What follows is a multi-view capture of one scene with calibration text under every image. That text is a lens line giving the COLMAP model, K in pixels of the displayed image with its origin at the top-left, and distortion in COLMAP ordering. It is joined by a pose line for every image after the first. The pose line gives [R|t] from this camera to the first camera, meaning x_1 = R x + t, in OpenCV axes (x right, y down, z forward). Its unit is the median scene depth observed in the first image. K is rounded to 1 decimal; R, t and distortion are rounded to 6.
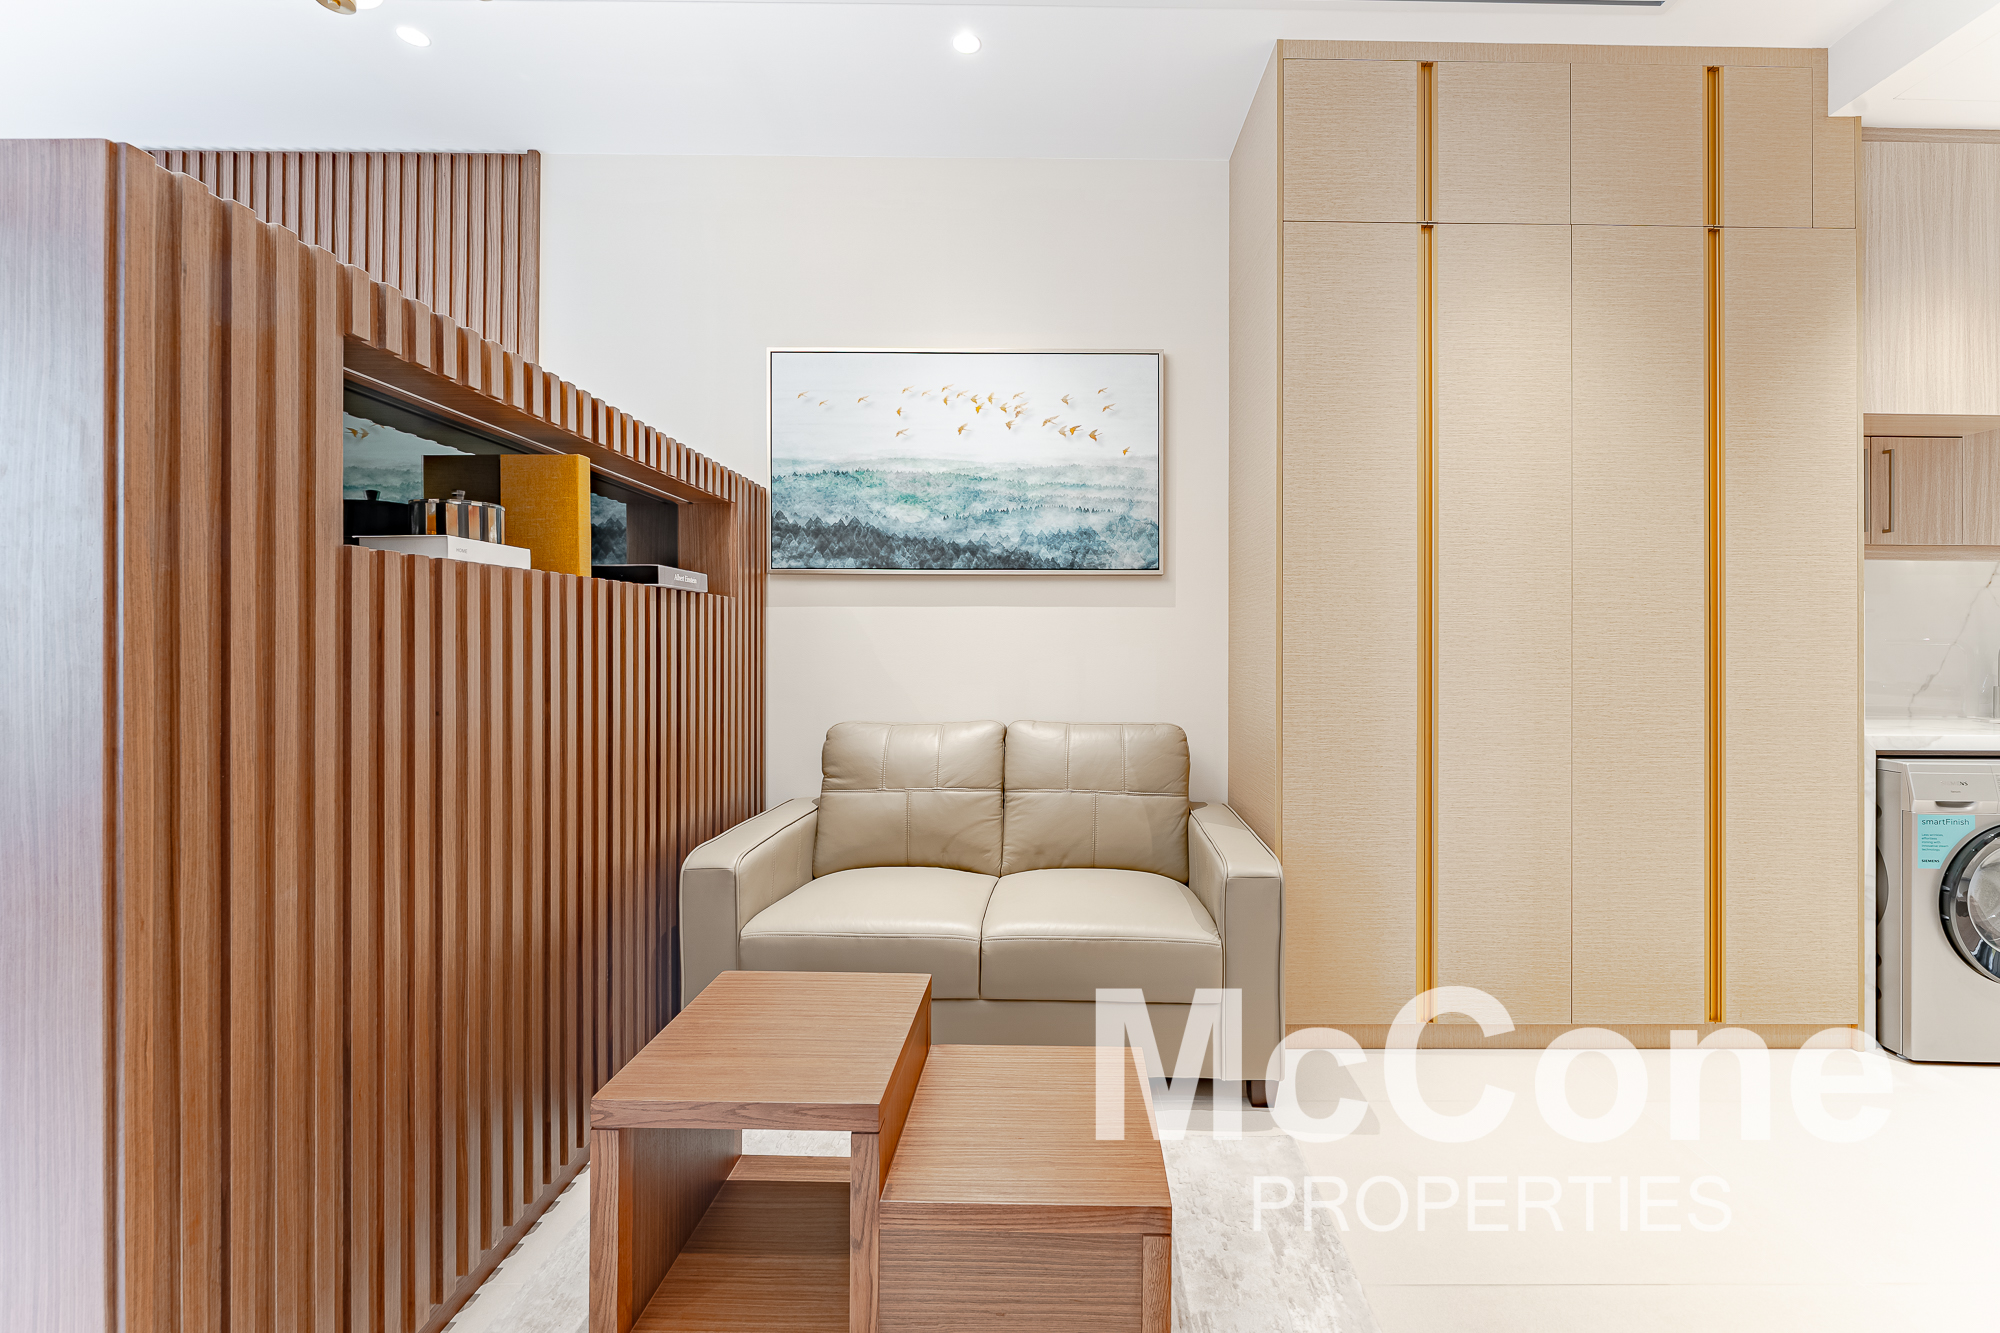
lens RADIAL K [[842.0, 0, 962.1], [0, 842.0, 631.5], [0, 0, 1]] dist [-0.000710, -0.000317]
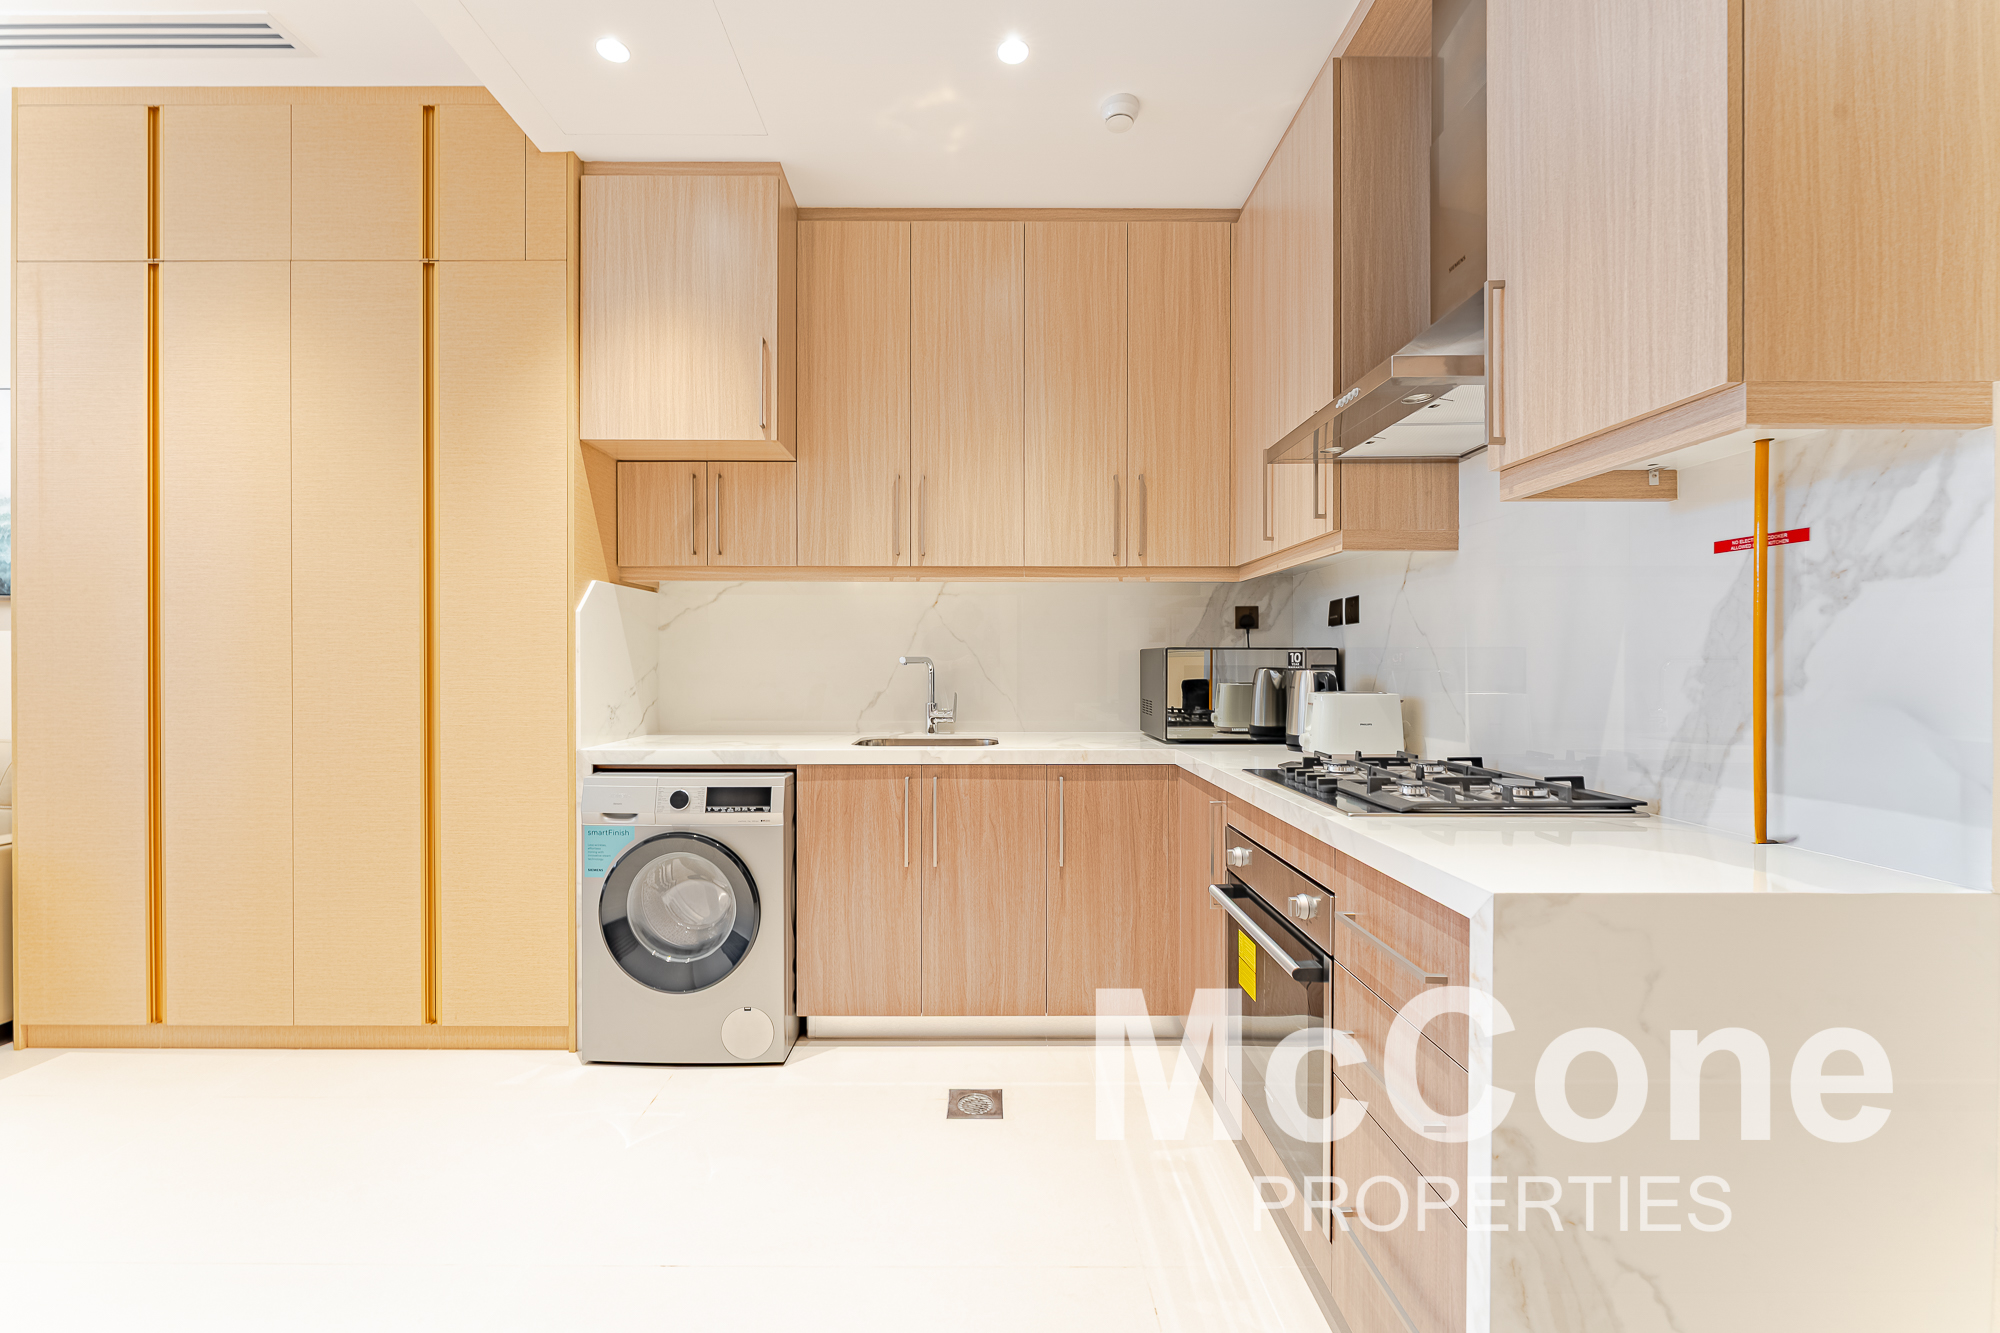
lens RADIAL K [[801.1, 0, 997.2], [0, 801.1, 658.0], [0, 0, 1]] dist [-0.000478, -0.000139]
pose [[0.999875, -0.004953, -0.015007, 1.511702], [0.005061, 0.999961, 0.007168, 0.005067], [0.014971, -0.007243, 0.999862, 0.017541]]
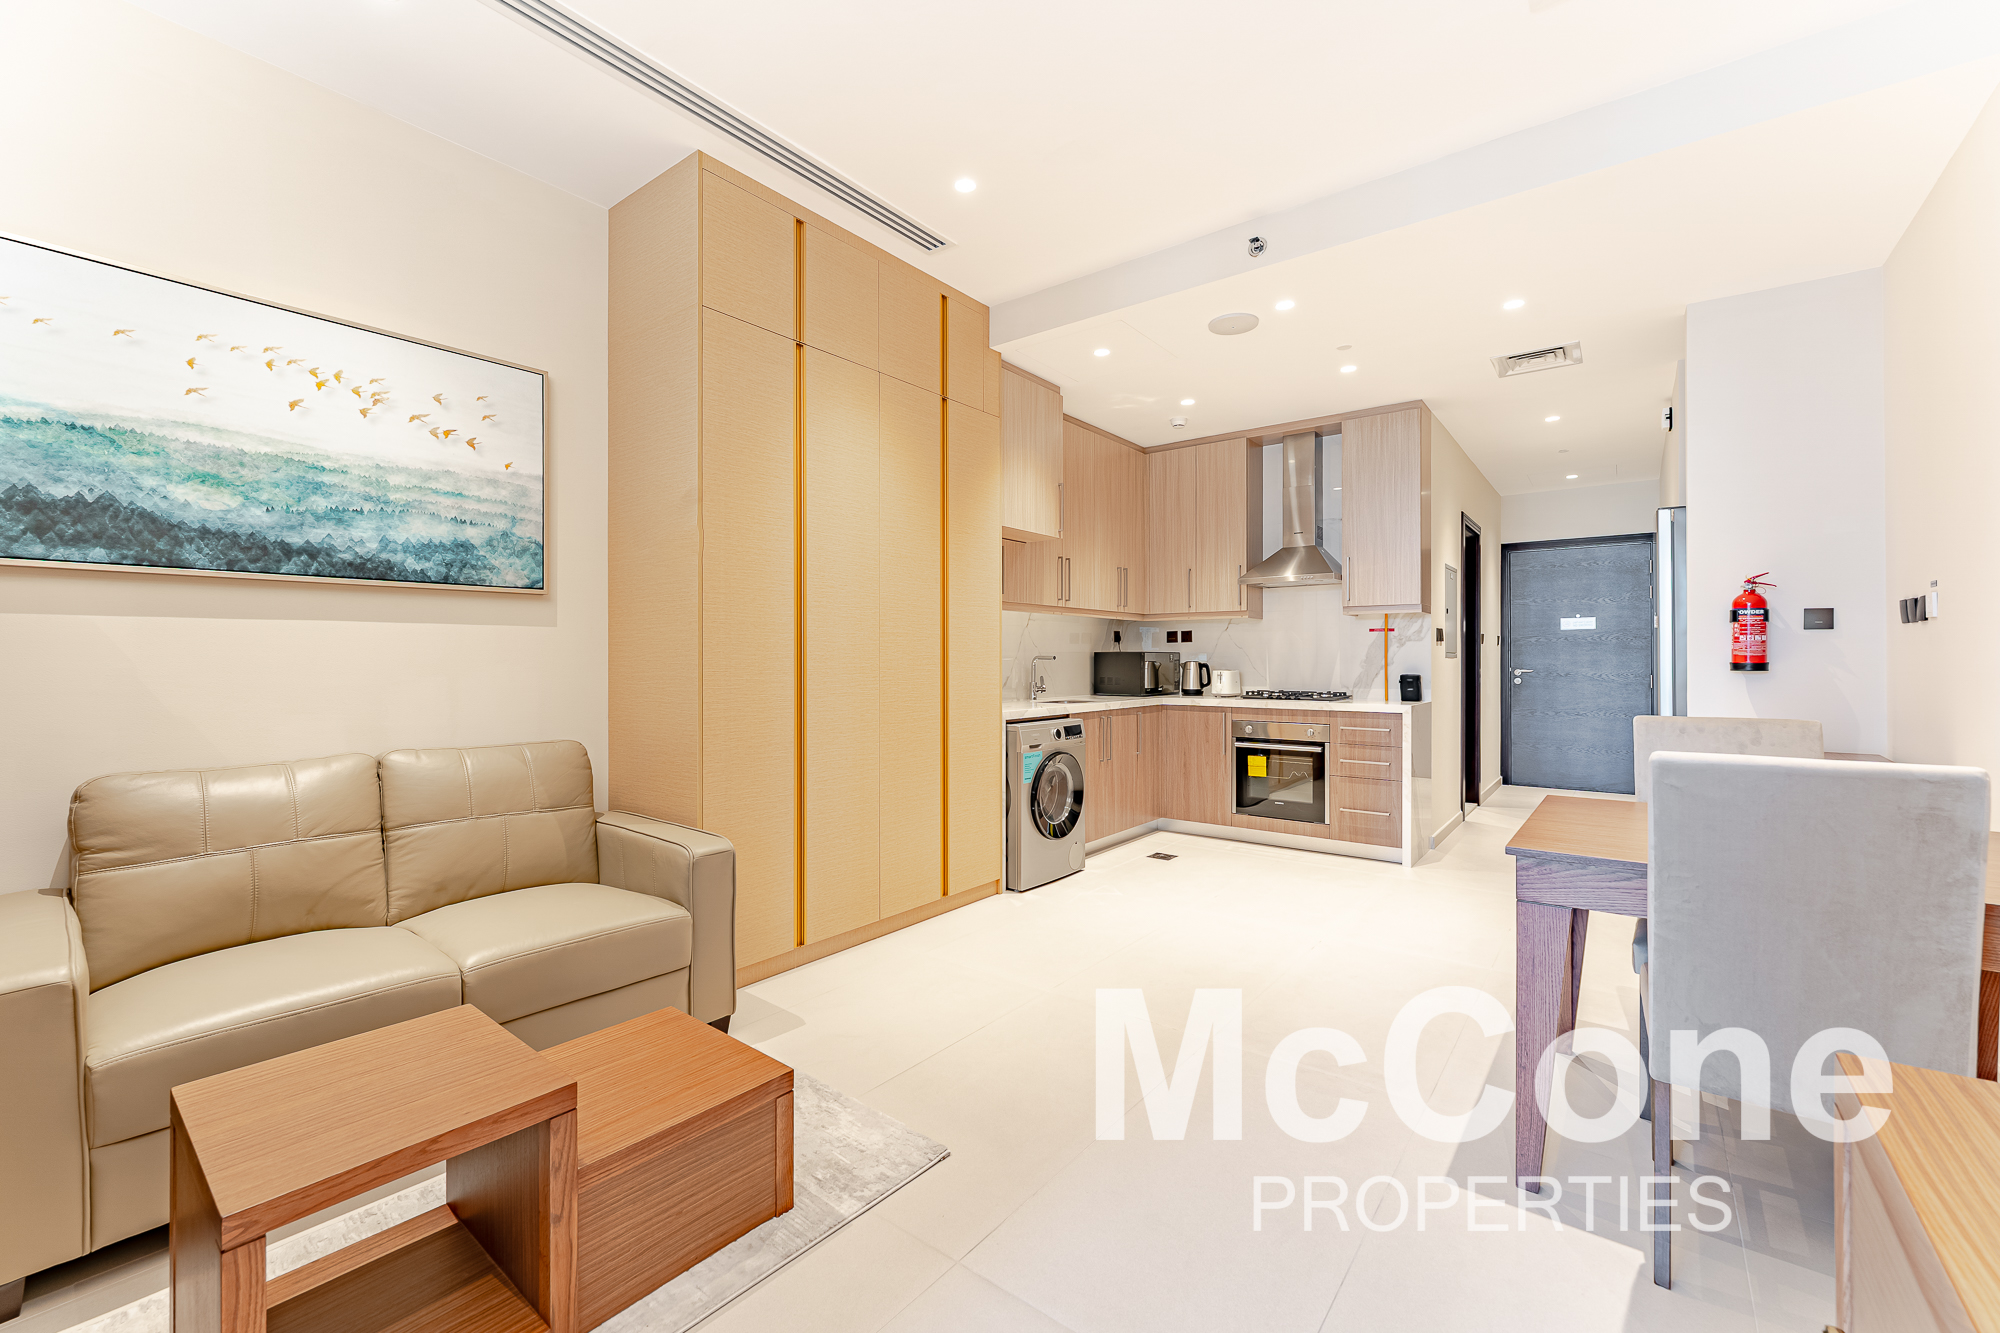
lens RADIAL K [[801.1, 0, 996.9], [0, 801.1, 652.1], [0, 0, 1]] dist [-0.000478, -0.000139]
pose [[0.631612, 0.000487, 0.775285, -0.201440], [-0.002844, 0.999995, 0.001688, -0.001871], [-0.775279, -0.003271, 0.631610, -0.031407]]
